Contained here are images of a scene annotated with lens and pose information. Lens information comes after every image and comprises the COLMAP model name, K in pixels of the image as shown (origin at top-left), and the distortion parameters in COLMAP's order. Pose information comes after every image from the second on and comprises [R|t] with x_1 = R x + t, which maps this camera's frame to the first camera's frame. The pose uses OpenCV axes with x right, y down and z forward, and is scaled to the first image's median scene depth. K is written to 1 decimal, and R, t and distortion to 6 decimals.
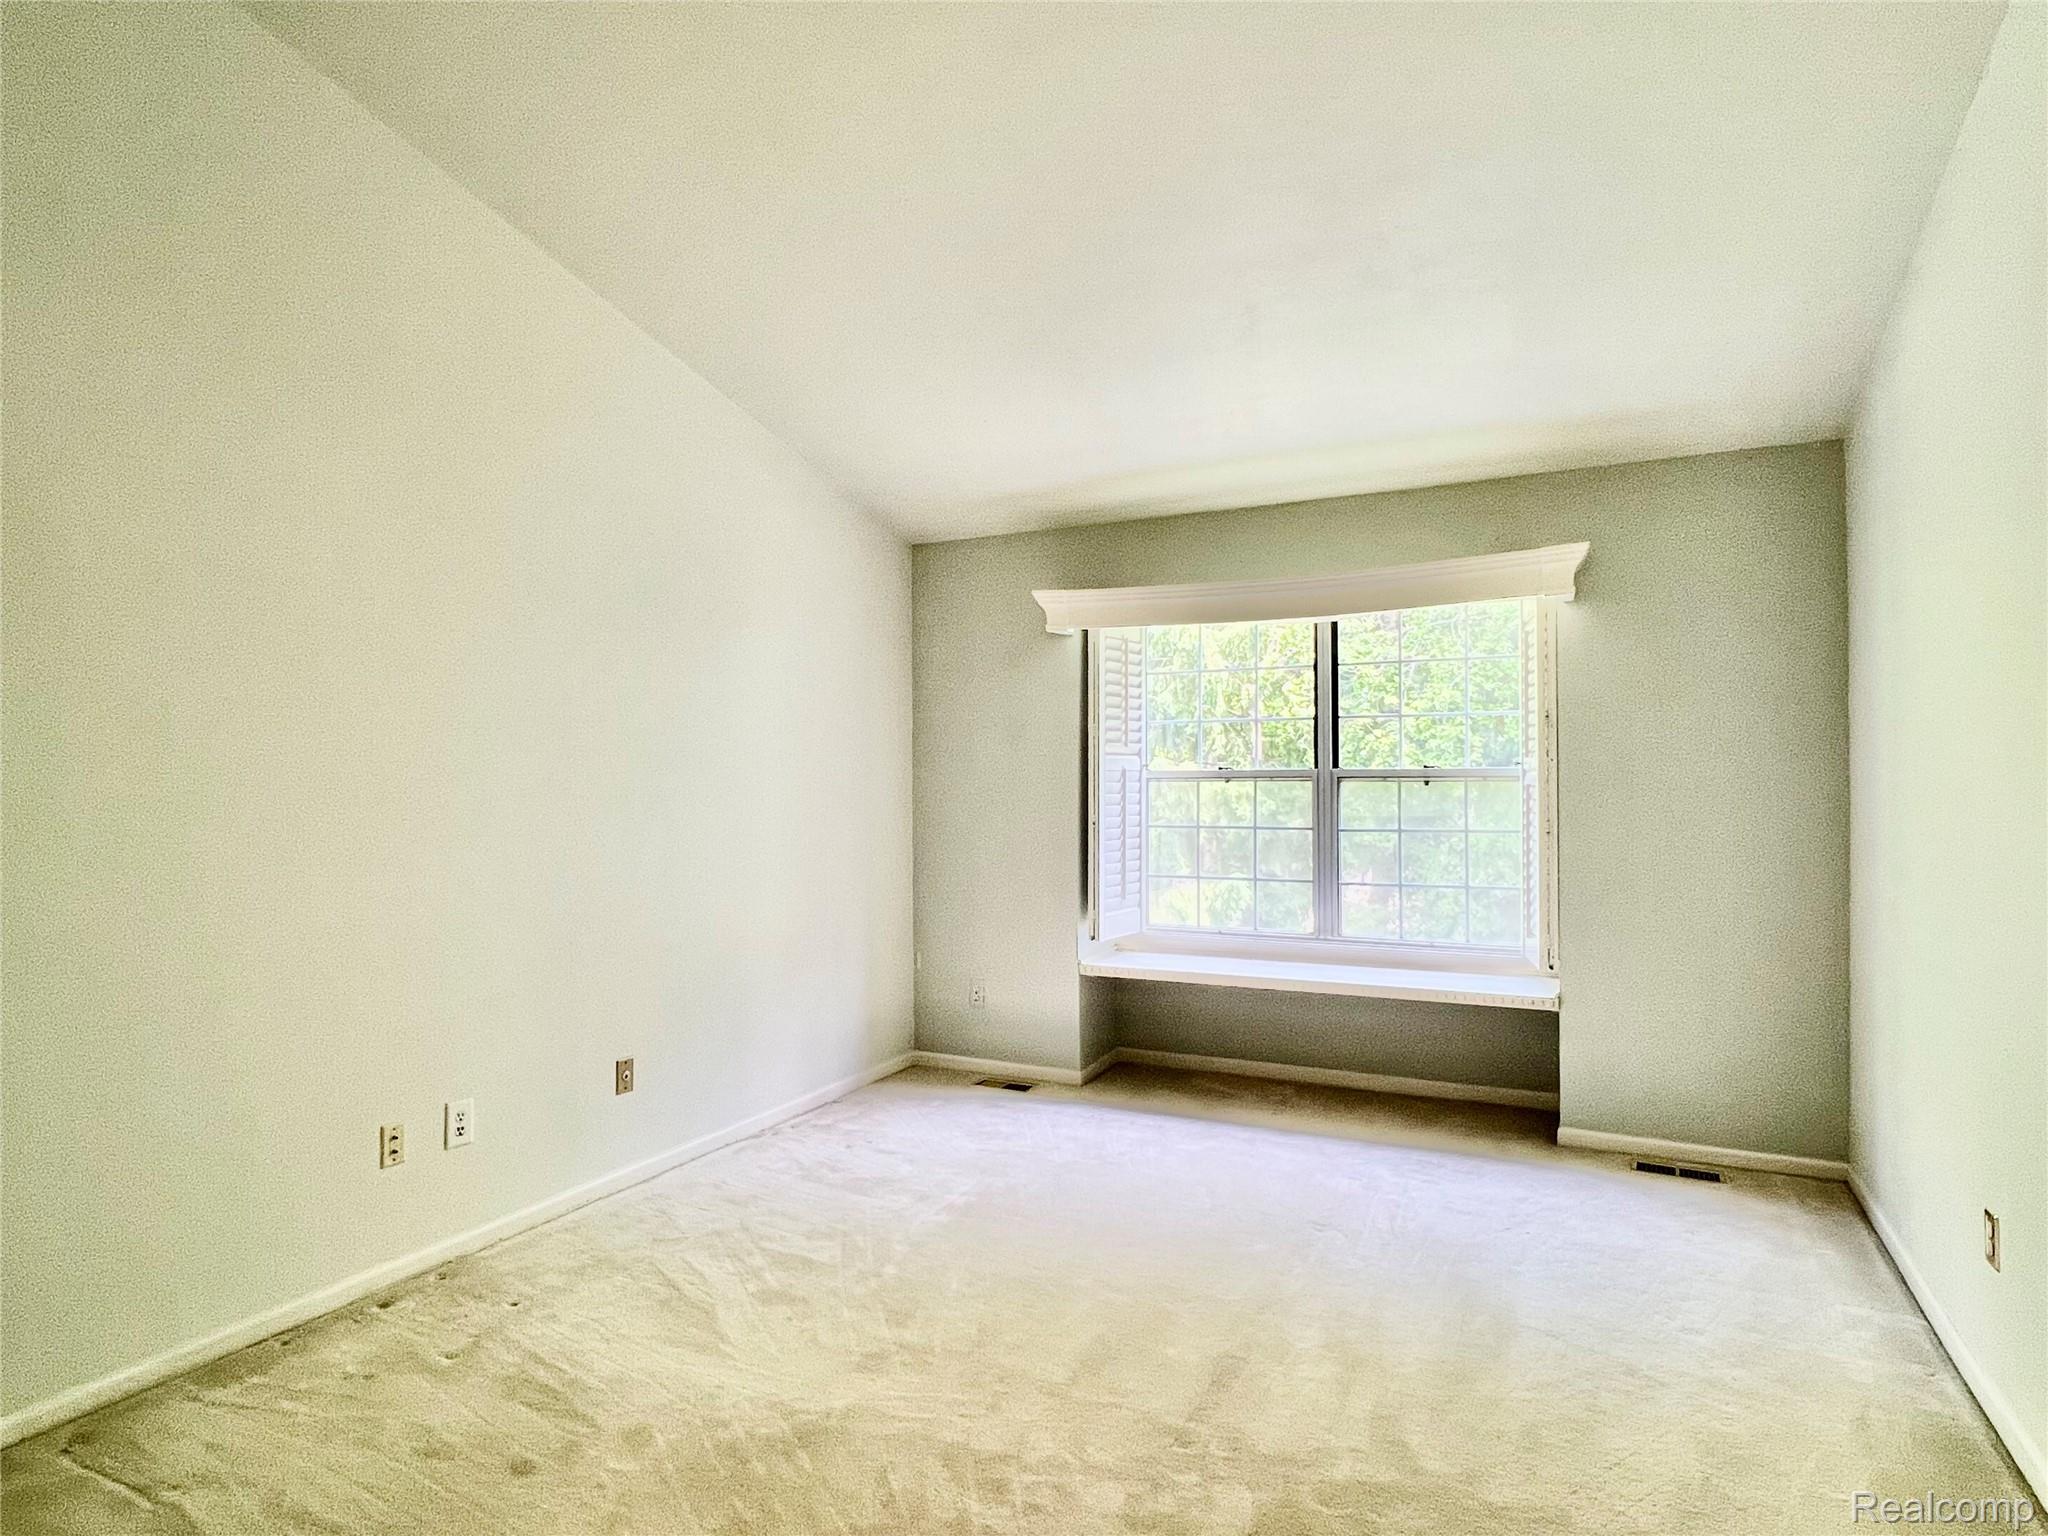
lens RADIAL K [[1149.1, 0, 1024.0], [0, 1149.1, 768.0], [0, 0, 1]] dist [-0.000287, -0.001559]
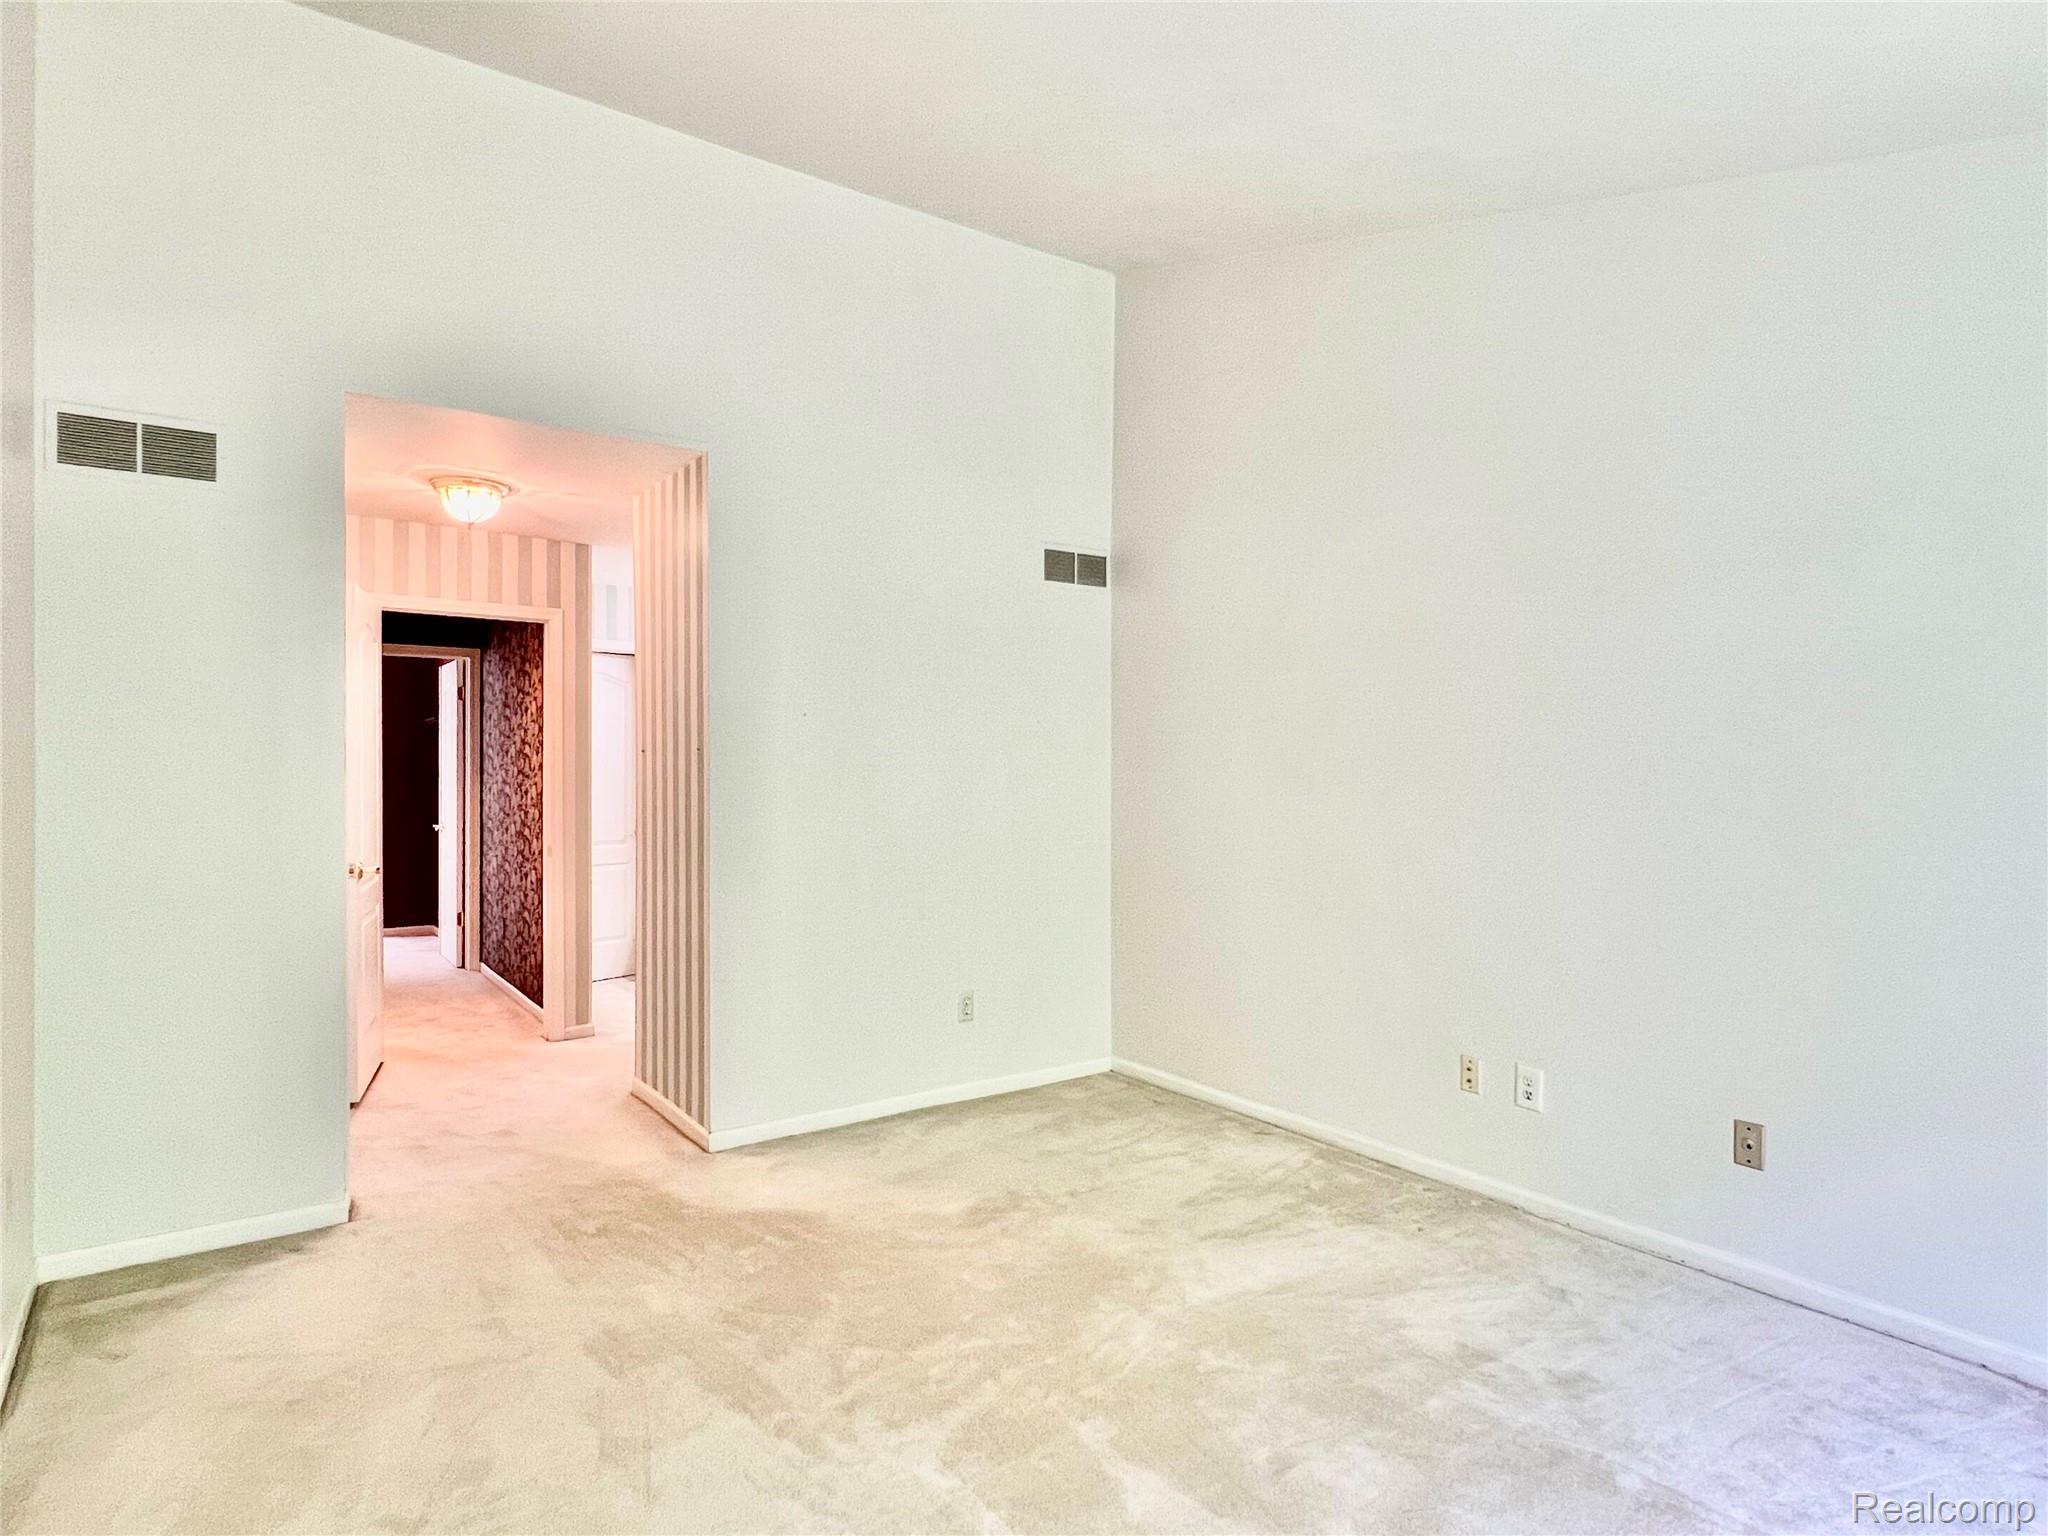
lens RADIAL K [[1149.1, 0, 1024.0], [0, 1149.1, 768.0], [0, 0, 1]] dist [-0.000287, -0.001559]
pose [[-0.458962, 0.005045, -0.888442, 0.680239], [0.002656, 0.999987, 0.004307, 0.004969], [0.888452, -0.000383, -0.458970, 1.080485]]
